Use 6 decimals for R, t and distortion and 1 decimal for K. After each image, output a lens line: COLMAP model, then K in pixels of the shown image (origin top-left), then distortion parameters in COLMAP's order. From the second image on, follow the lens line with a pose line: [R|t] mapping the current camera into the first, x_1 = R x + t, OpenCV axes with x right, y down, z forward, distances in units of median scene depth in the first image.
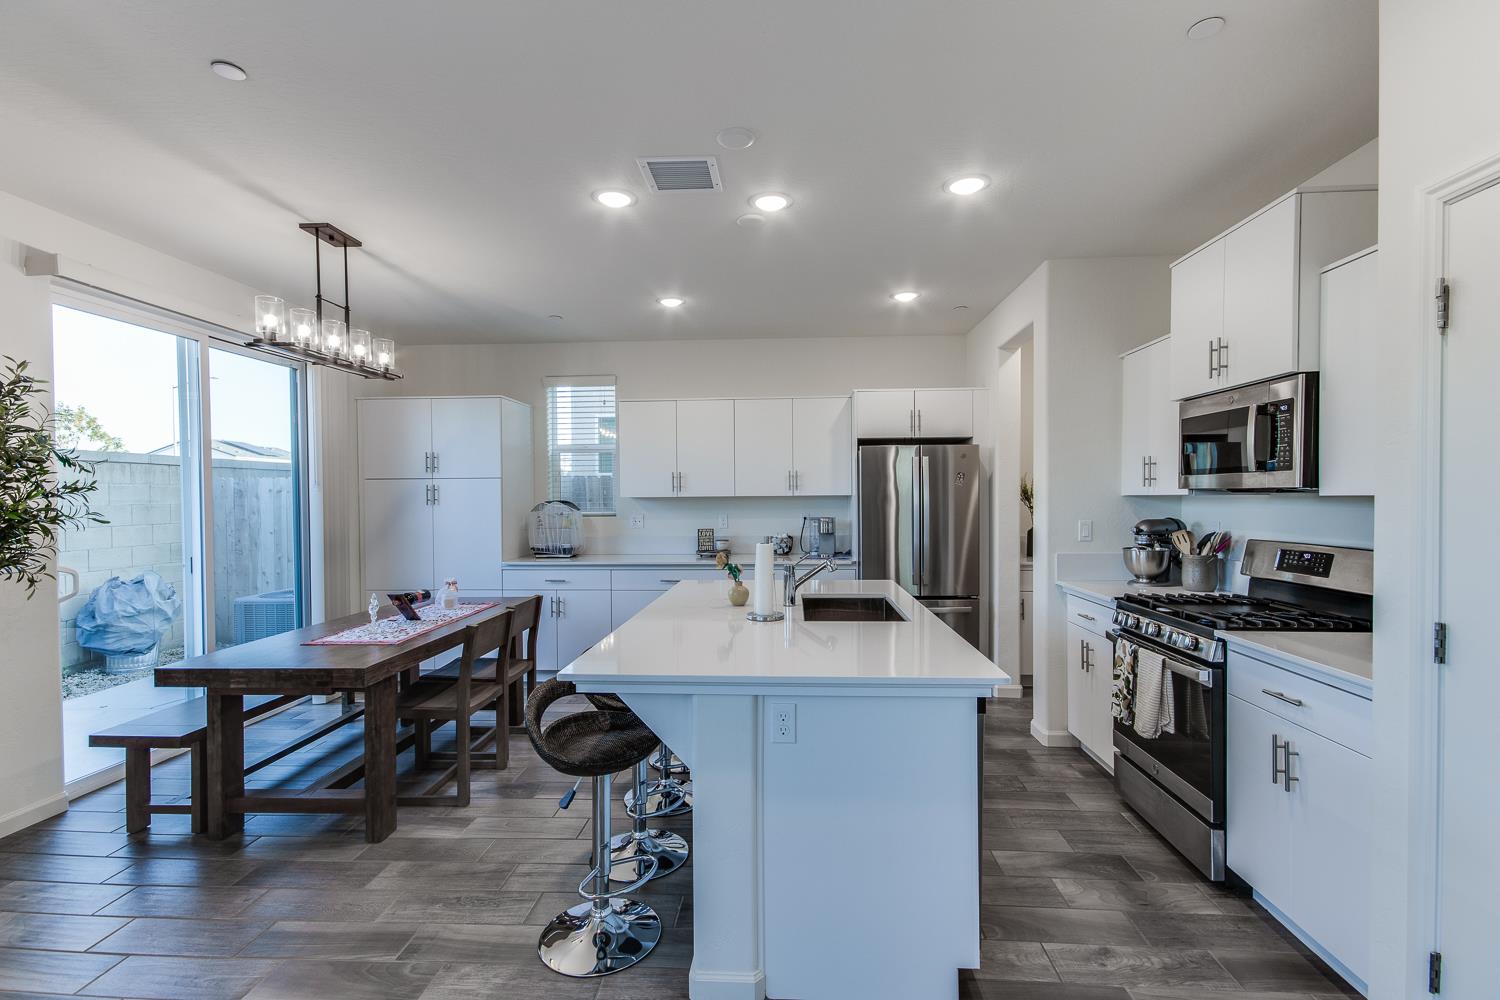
lens RADIAL K [[690.9, 0, 745.3], [0, 690.9, 506.0], [0, 0, 1]] dist [0.026414, -0.005807]
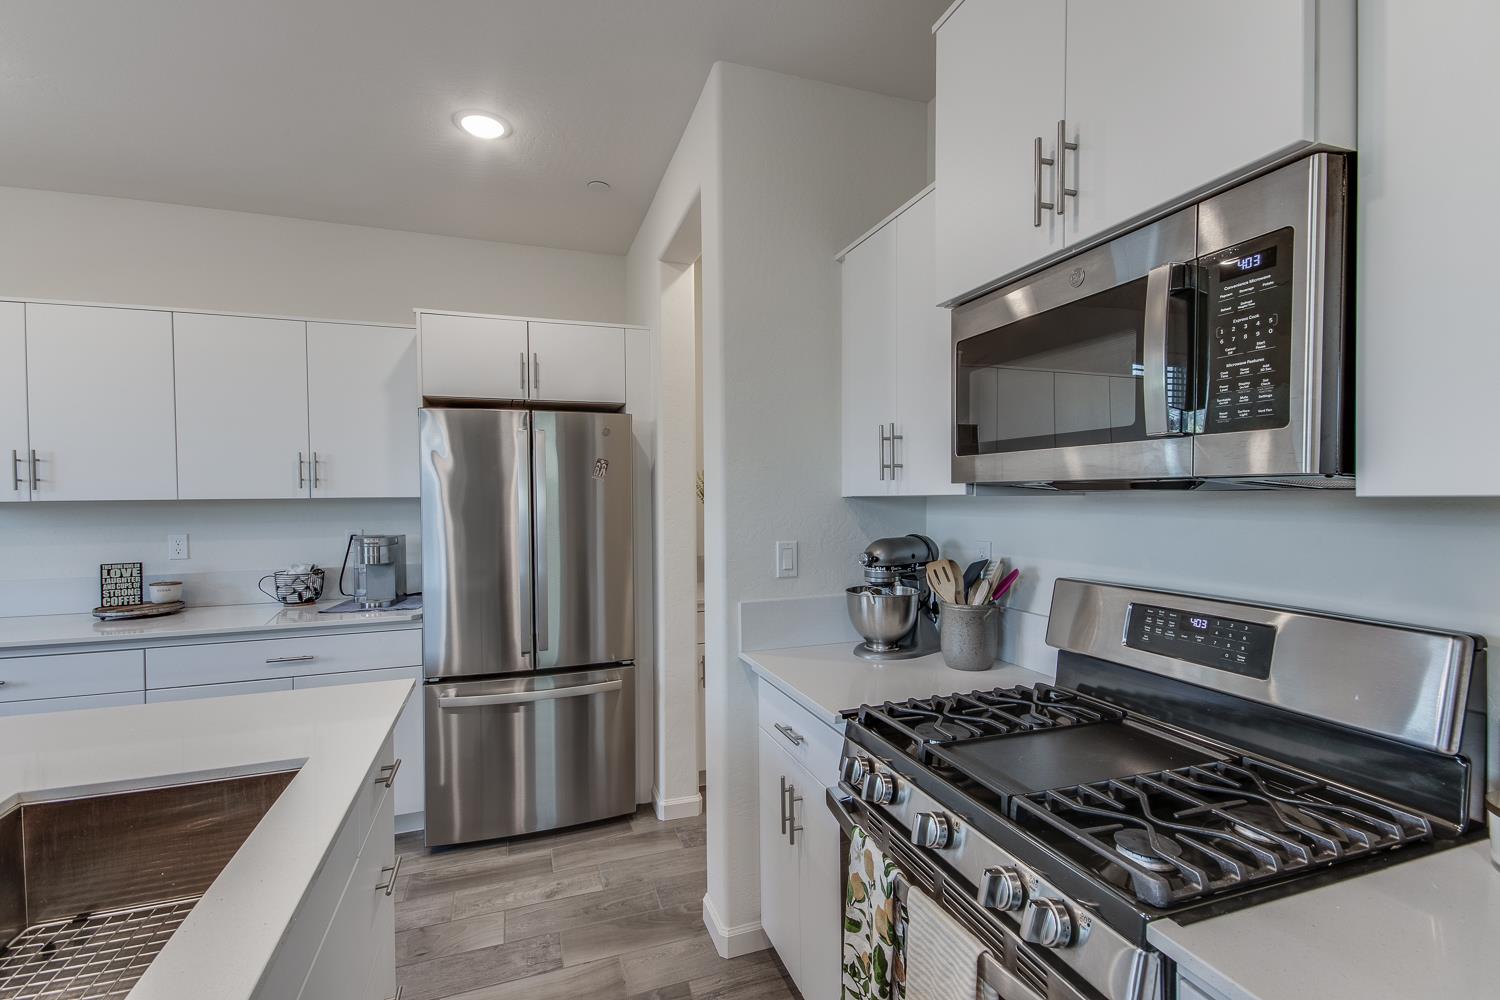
lens RADIAL K [[690.9, 0, 752.9], [0, 690.9, 501.5], [0, 0, 1]] dist [0.026414, -0.005807]
pose [[0.919995, -0.005767, 0.391888, 0.277797], [0.008441, 0.999951, -0.005102, -0.009586], [-0.391840, 0.008002, 0.919999, 0.561624]]
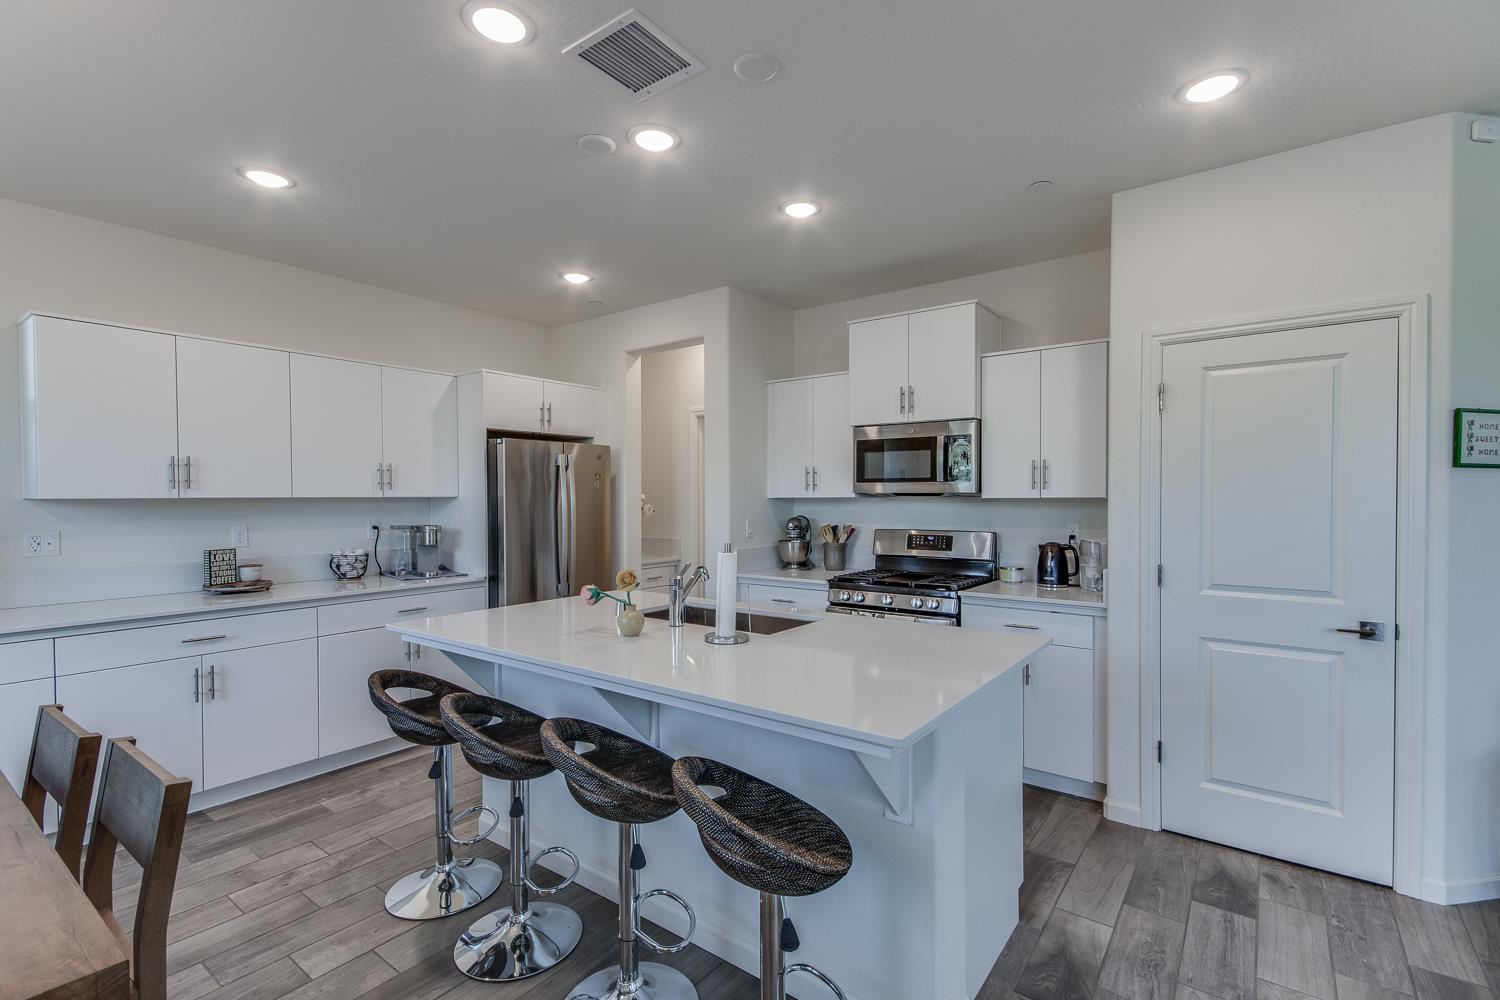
lens RADIAL K [[690.9, 0, 753.0], [0, 690.9, 508.0], [0, 0, 1]] dist [0.026414, -0.005807]
pose [[0.539021, -0.007985, 0.842254, -0.546541], [0.010158, 0.999944, 0.002979, -0.001785], [-0.842231, 0.006950, 0.539072, 0.422287]]
